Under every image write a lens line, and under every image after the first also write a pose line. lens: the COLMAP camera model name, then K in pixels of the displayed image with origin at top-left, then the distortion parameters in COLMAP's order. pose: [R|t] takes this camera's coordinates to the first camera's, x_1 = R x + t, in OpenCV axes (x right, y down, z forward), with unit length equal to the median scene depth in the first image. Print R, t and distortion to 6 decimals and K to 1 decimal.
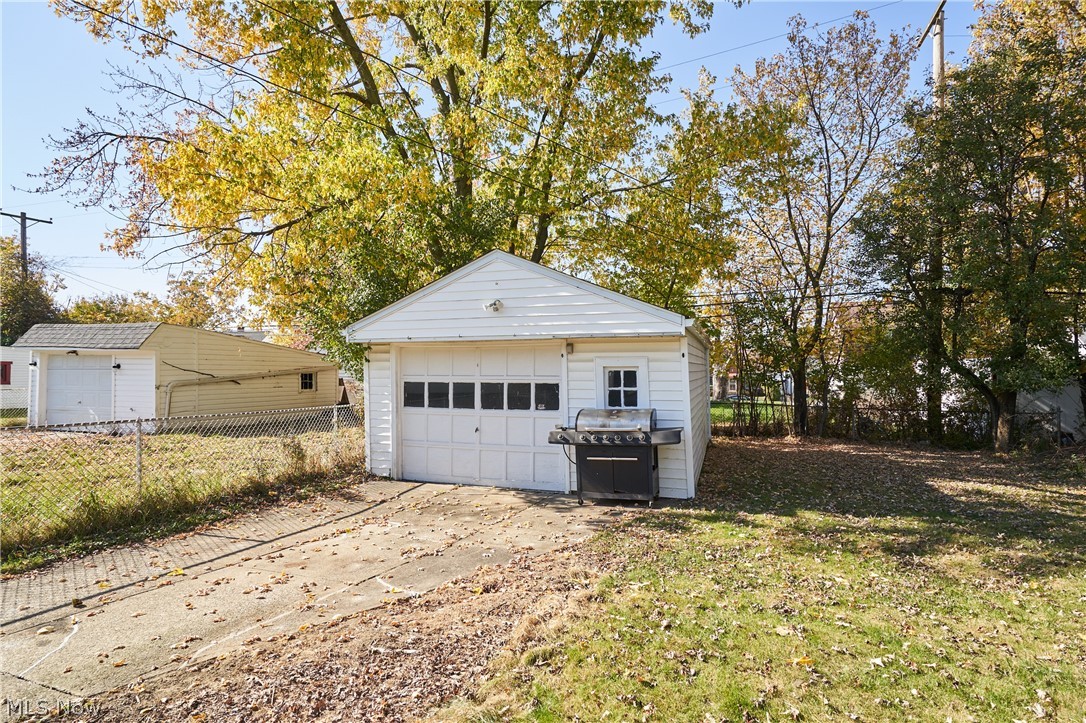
lens RADIAL K [[550.2, 0, 543.7], [0, 550.2, 372.3], [0, 0, 1]] dist [0.001684, -0.000199]
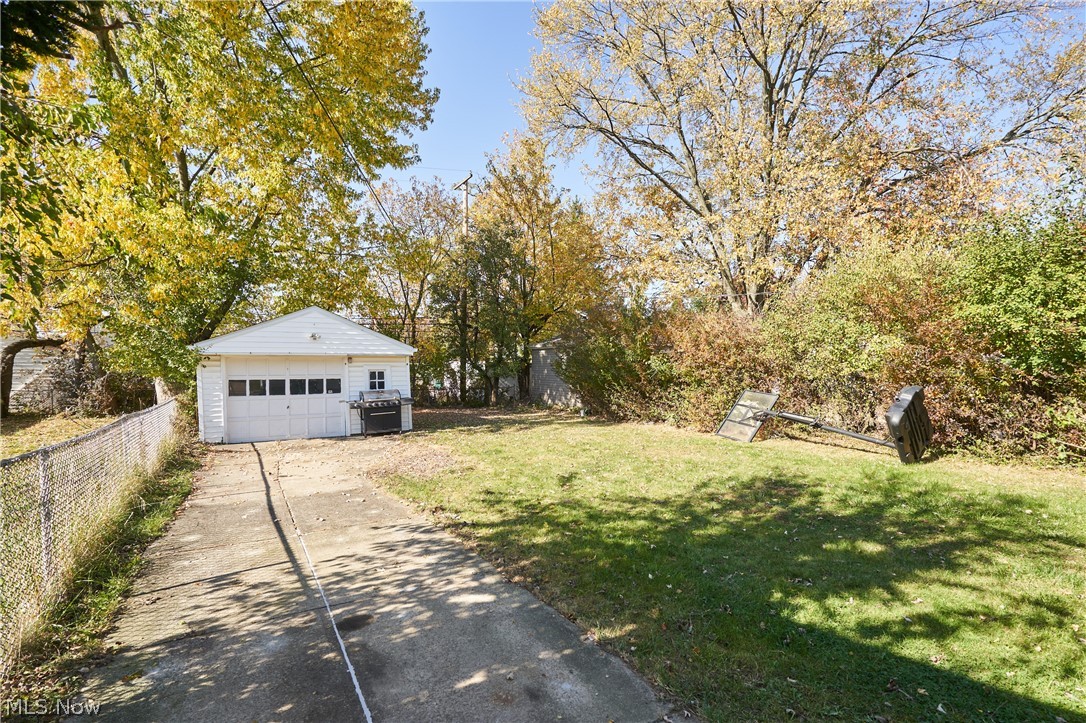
lens RADIAL K [[504.4, 0, 542.5], [0, 504.4, 361.8], [0, 0, 1]] dist [-0.000535, 0.000695]
pose [[0.652602, 0.001541, 0.757699, -0.793127], [0.003499, 0.999981, -0.005047, -0.024973], [-0.757693, 0.005945, 0.652584, -0.618382]]
